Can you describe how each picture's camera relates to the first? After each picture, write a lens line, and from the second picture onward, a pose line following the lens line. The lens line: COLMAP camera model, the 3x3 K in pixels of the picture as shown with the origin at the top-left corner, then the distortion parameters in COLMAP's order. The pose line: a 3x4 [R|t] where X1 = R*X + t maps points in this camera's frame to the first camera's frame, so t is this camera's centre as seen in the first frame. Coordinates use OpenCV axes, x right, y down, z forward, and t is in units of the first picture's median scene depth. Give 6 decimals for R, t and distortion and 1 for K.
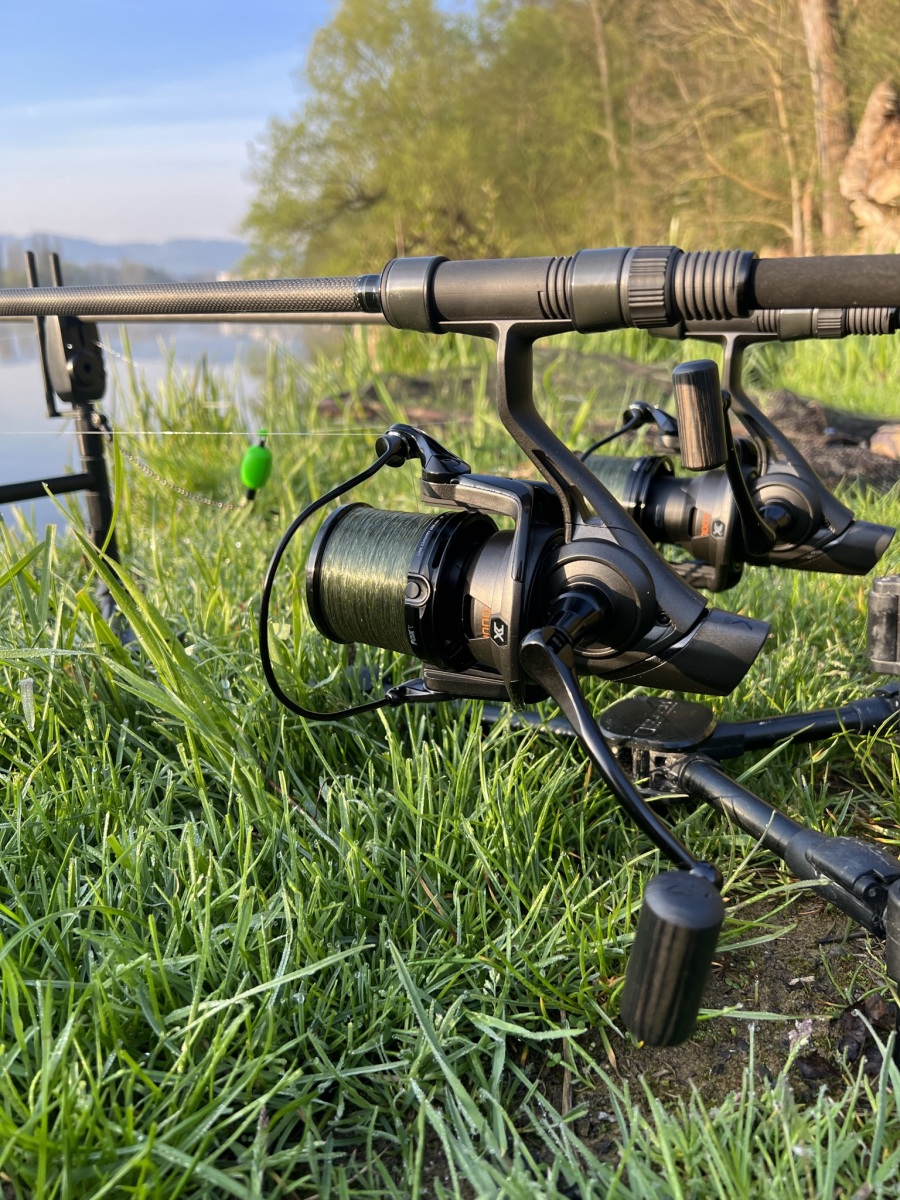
lens RADIAL K [[904.0, 0, 447.1], [0, 904.0, 598.9], [0, 0, 1]] dist [0.060783, -0.014949]
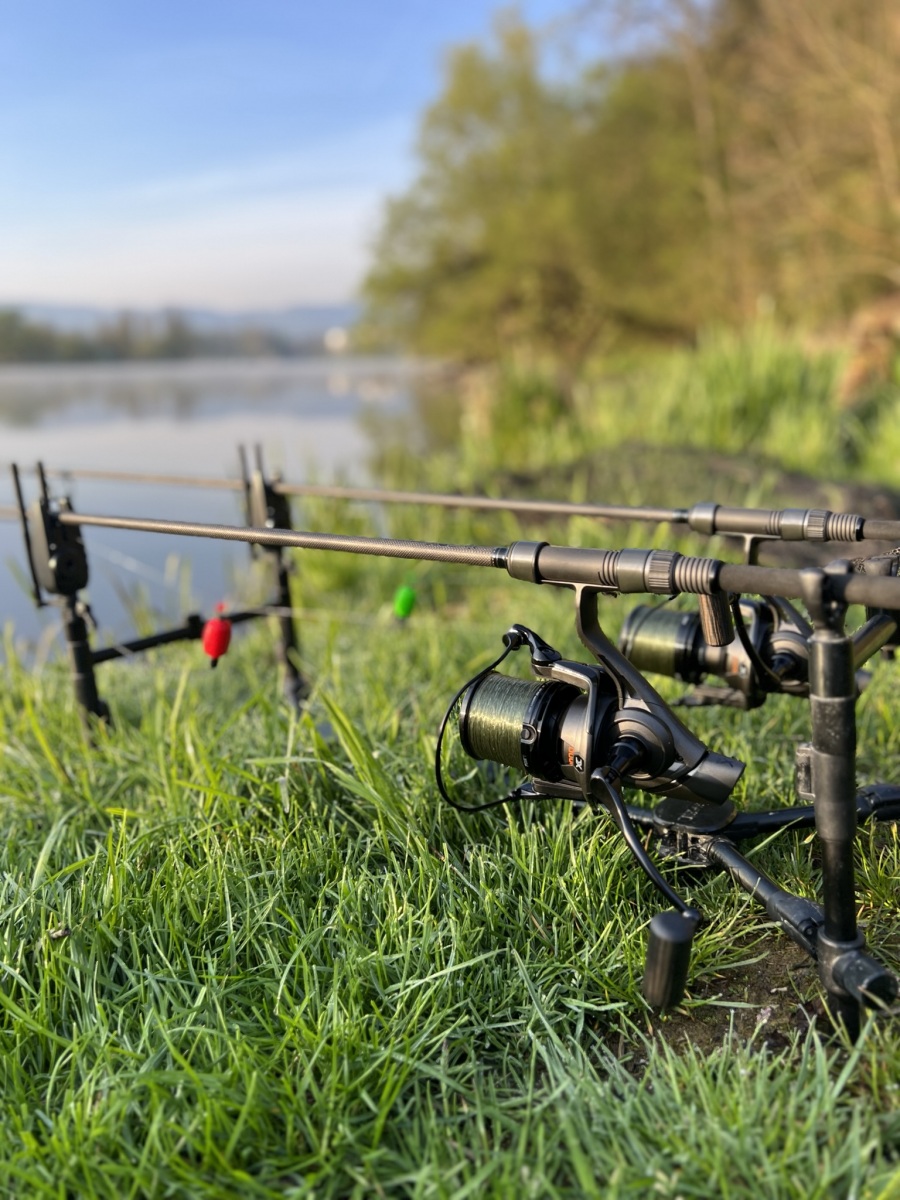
lens RADIAL K [[904.0, 0, 455.5], [0, 904.0, 595.1], [0, 0, 1]] dist [0.060783, -0.014949]
pose [[0.994526, -0.003444, -0.104429, 0.006492], [-0.001626, 0.998826, -0.048421, -0.173919], [0.104473, 0.048325, 0.993353, -0.626958]]
